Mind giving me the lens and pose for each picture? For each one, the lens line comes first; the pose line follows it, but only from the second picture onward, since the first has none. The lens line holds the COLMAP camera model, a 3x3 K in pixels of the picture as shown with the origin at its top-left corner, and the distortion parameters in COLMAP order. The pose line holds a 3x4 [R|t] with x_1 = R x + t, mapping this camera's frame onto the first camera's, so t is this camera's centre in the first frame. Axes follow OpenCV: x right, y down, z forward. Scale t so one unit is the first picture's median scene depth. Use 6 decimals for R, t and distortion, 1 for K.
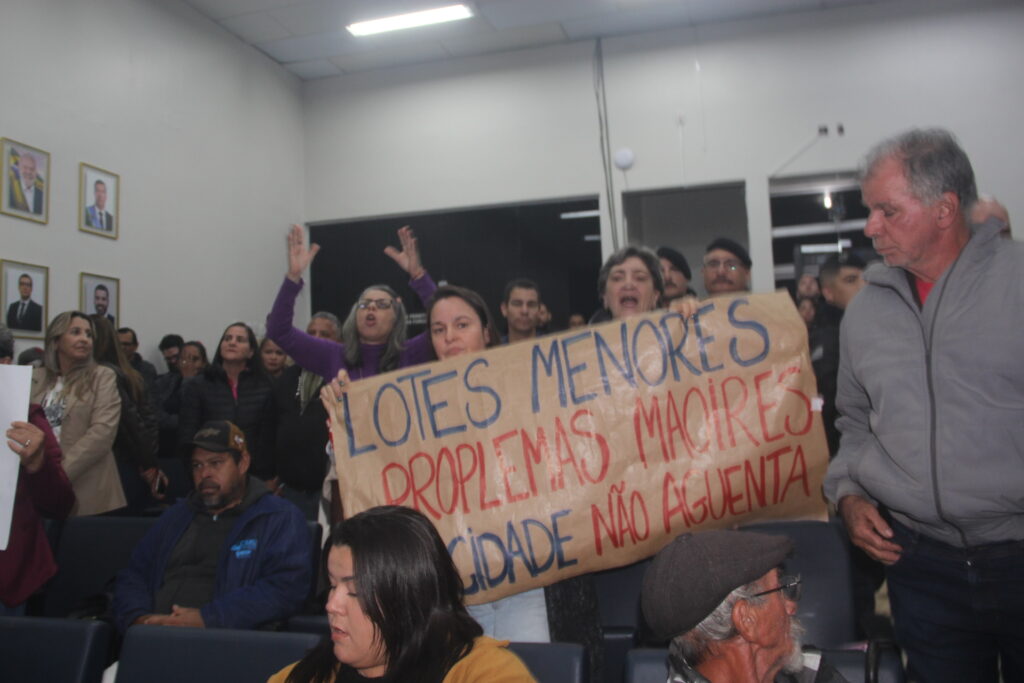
lens RADIAL K [[912.6, 0, 512.0], [0, 912.6, 341.5], [0, 0, 1]] dist [-0.014646, -0.013059]
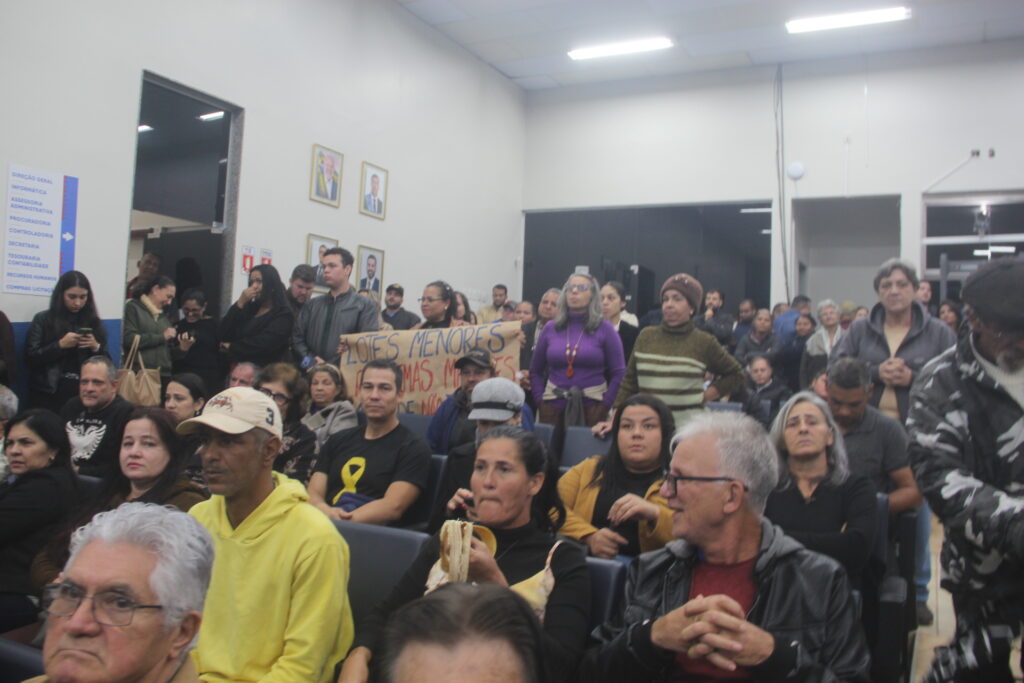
lens RADIAL K [[844.4, 0, 512.0], [0, 844.4, 341.5], [0, 0, 1]] dist [-0.166447, 0.149859]
pose [[0.977714, 0.071968, -0.197219, -0.010001], [-0.065150, 0.997039, 0.040849, -0.000972], [0.199575, -0.027090, 0.979508, -0.134755]]
